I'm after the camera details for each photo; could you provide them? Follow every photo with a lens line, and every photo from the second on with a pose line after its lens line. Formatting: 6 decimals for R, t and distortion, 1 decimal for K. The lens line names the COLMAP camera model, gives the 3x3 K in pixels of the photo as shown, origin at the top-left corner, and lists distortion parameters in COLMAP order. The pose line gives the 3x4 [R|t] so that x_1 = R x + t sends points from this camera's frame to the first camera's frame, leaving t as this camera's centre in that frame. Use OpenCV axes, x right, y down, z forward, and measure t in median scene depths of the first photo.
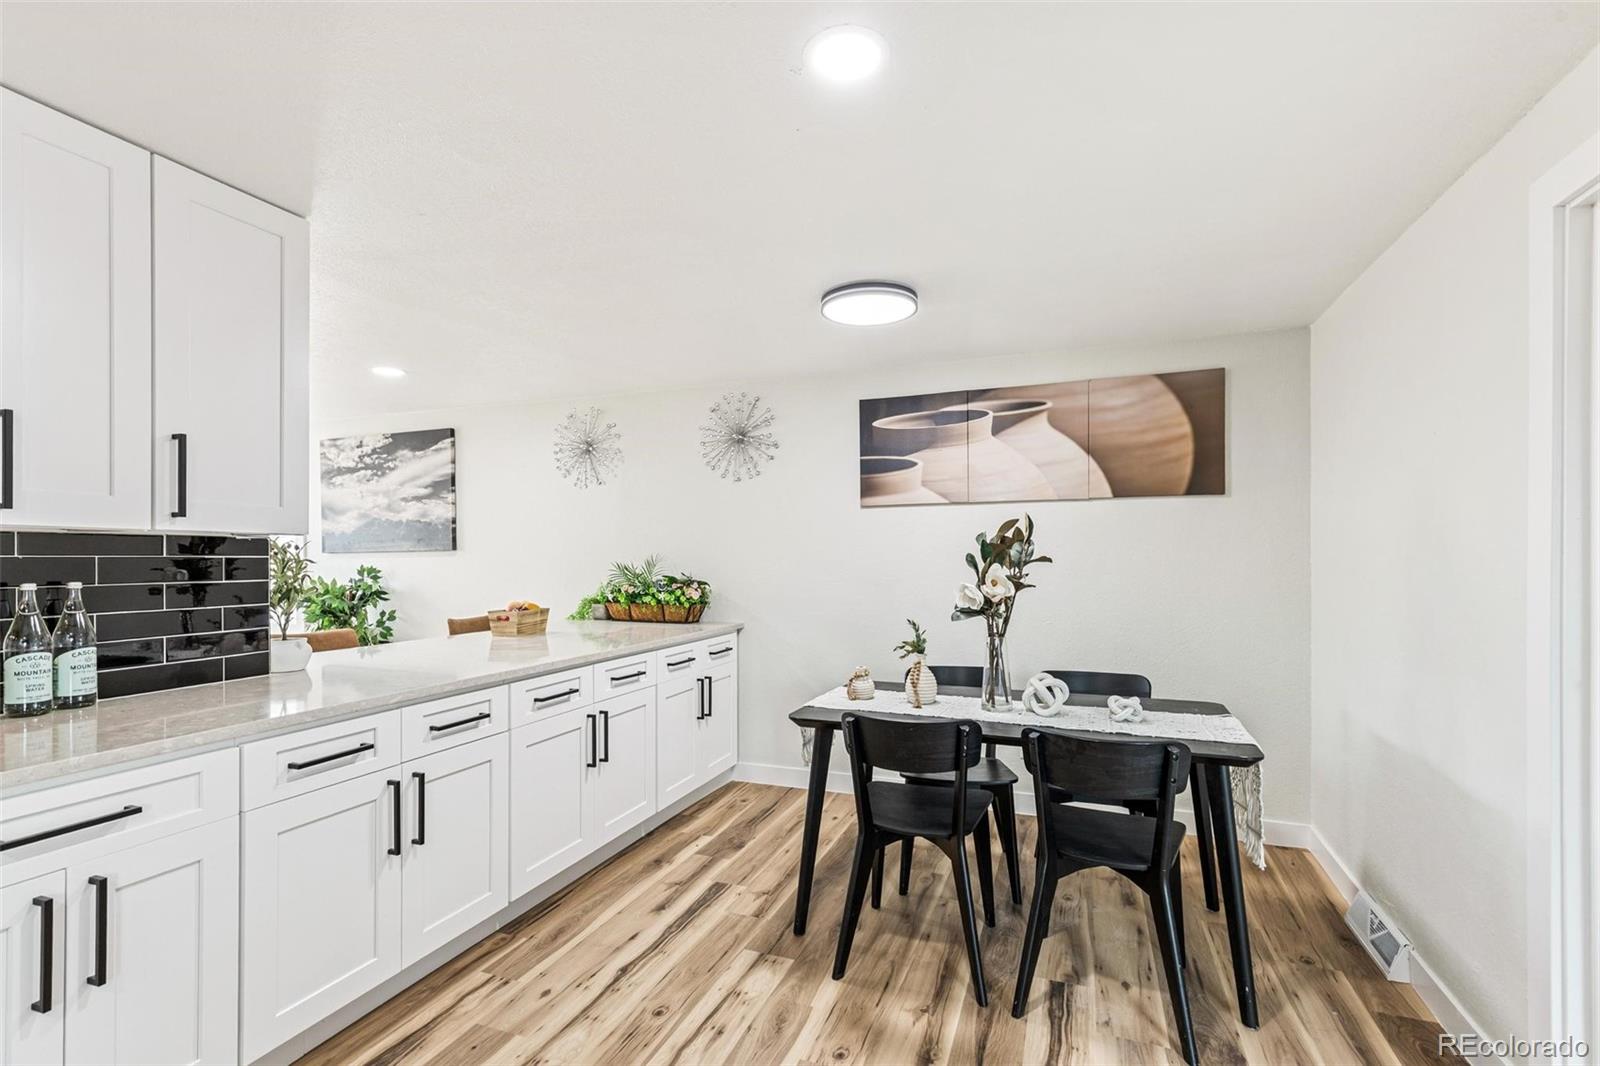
lens RADIAL K [[732.7, 0, 802.7], [0, 732.7, 556.6], [0, 0, 1]] dist [0.004344, 0.000282]
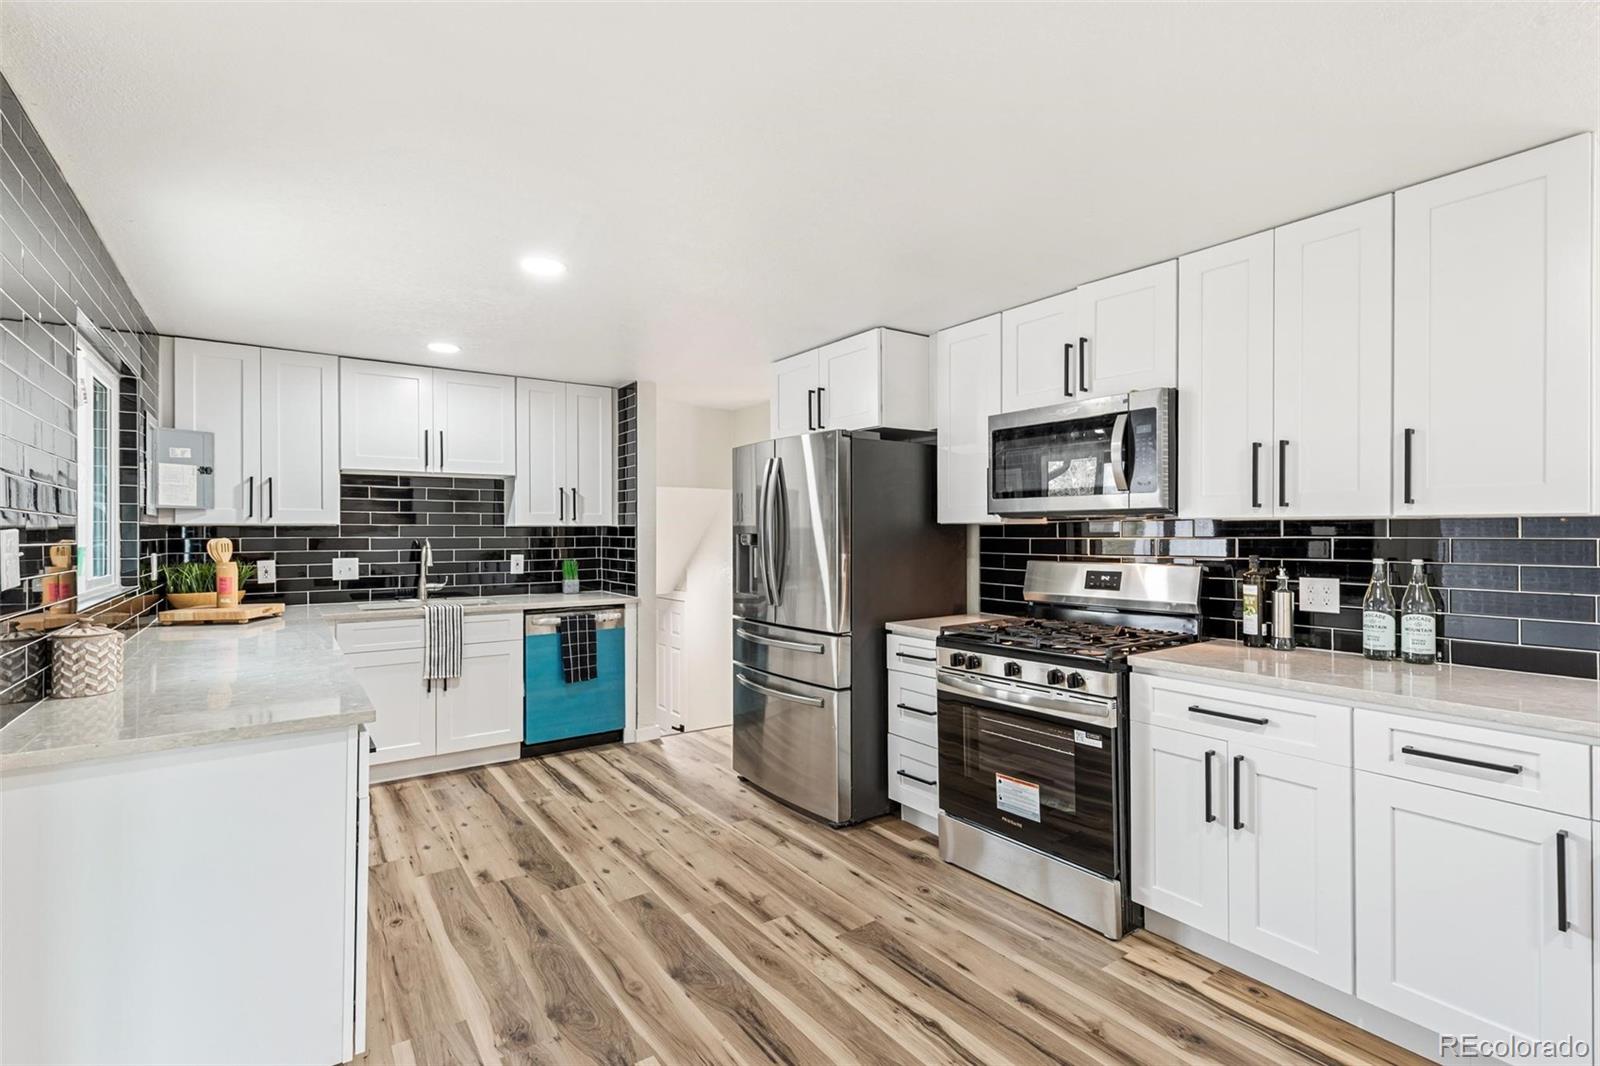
lens RADIAL K [[740.8, 0, 796.6], [0, 740.8, 531.6], [0, 0, 1]] dist [0.002142, -0.000408]
pose [[-0.569944, 0.000020, -0.821684, 0.311830], [0.001311, 0.999999, -0.000885, -0.005632], [0.821683, -0.001581, -0.569943, 0.454232]]
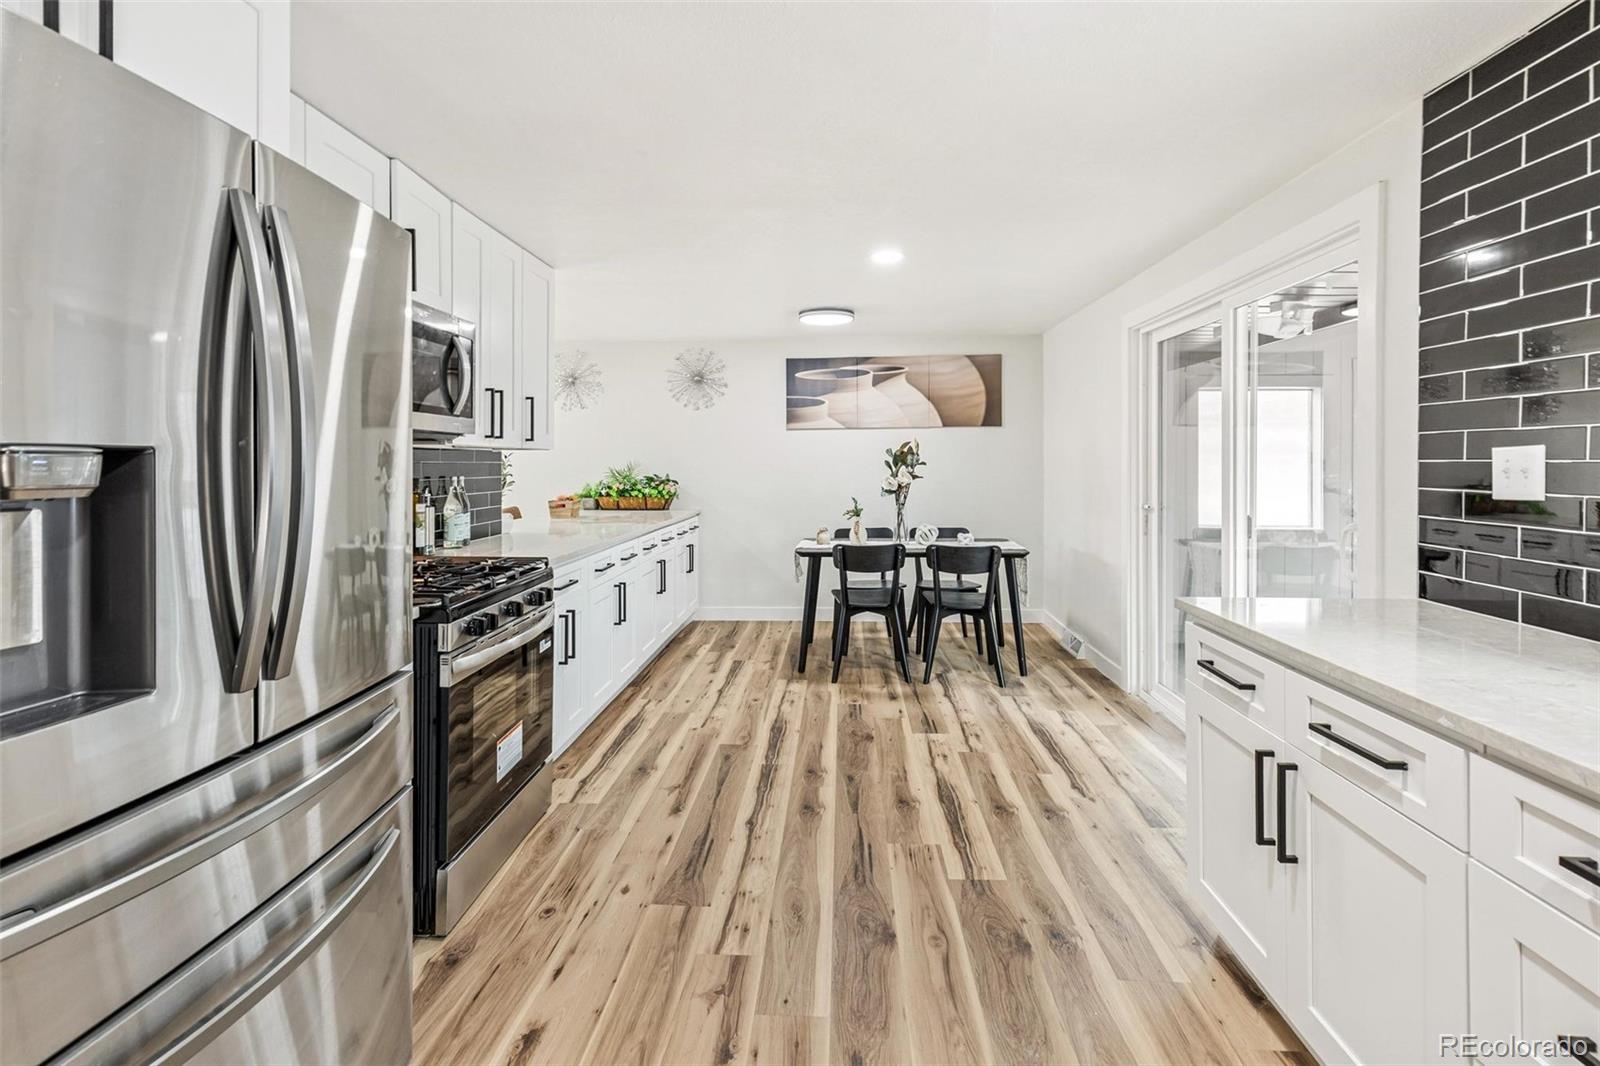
lens RADIAL K [[734.2, 0, 804.1], [0, 734.2, 463.7], [0, 0, 1]] dist [0.000669, 0.000098]
pose [[0.955422, -0.001079, 0.295242, -0.379625], [0.001234, 0.999999, -0.000338, 0.003283], [-0.295241, 0.000688, 0.955422, -0.515427]]
